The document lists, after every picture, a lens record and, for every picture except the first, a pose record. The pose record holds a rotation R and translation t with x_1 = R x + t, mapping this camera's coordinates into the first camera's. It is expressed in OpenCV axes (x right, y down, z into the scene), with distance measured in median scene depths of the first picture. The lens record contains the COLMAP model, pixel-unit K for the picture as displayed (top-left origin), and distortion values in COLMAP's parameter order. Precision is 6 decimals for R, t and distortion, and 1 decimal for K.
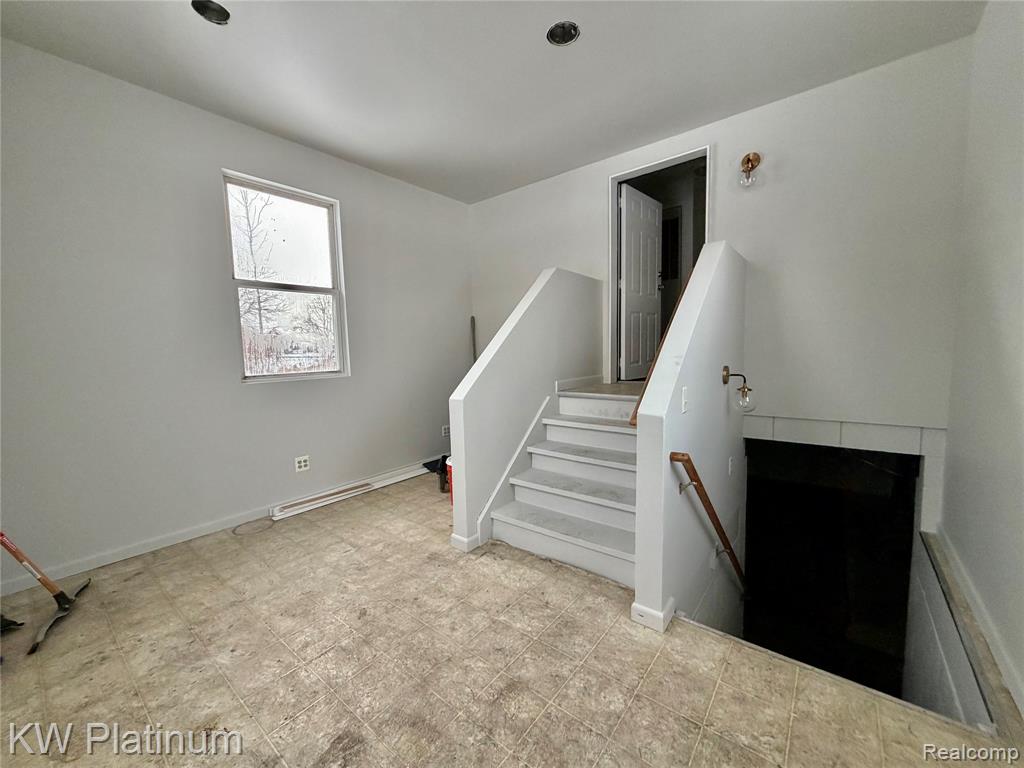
lens RADIAL K [[406.7, 0, 509.3], [0, 406.7, 385.5], [0, 0, 1]] dist [0.000961, 0.000100]
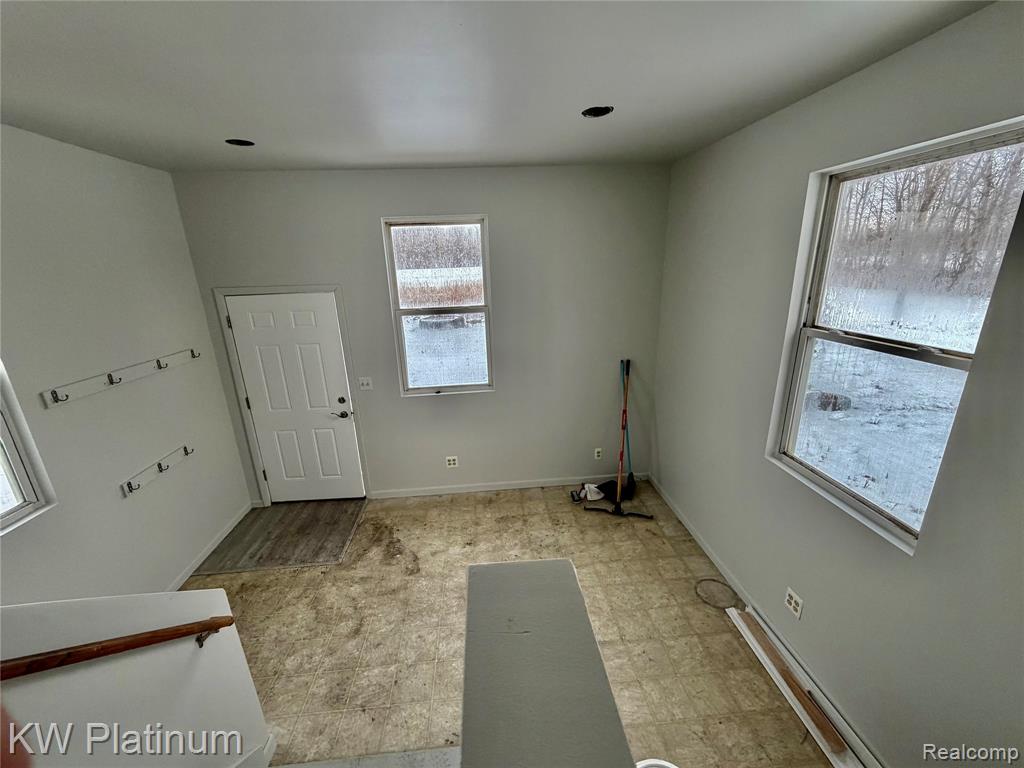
lens RADIAL K [[406.7, 0, 509.3], [0, 406.7, 385.5], [0, 0, 1]] dist [0.000961, 0.000100]
pose [[-0.724355, 0.245921, -0.644075, 0.316418], [-0.012455, 0.929398, 0.368870, -0.694643], [0.689315, 0.275214, -0.670151, 1.880572]]
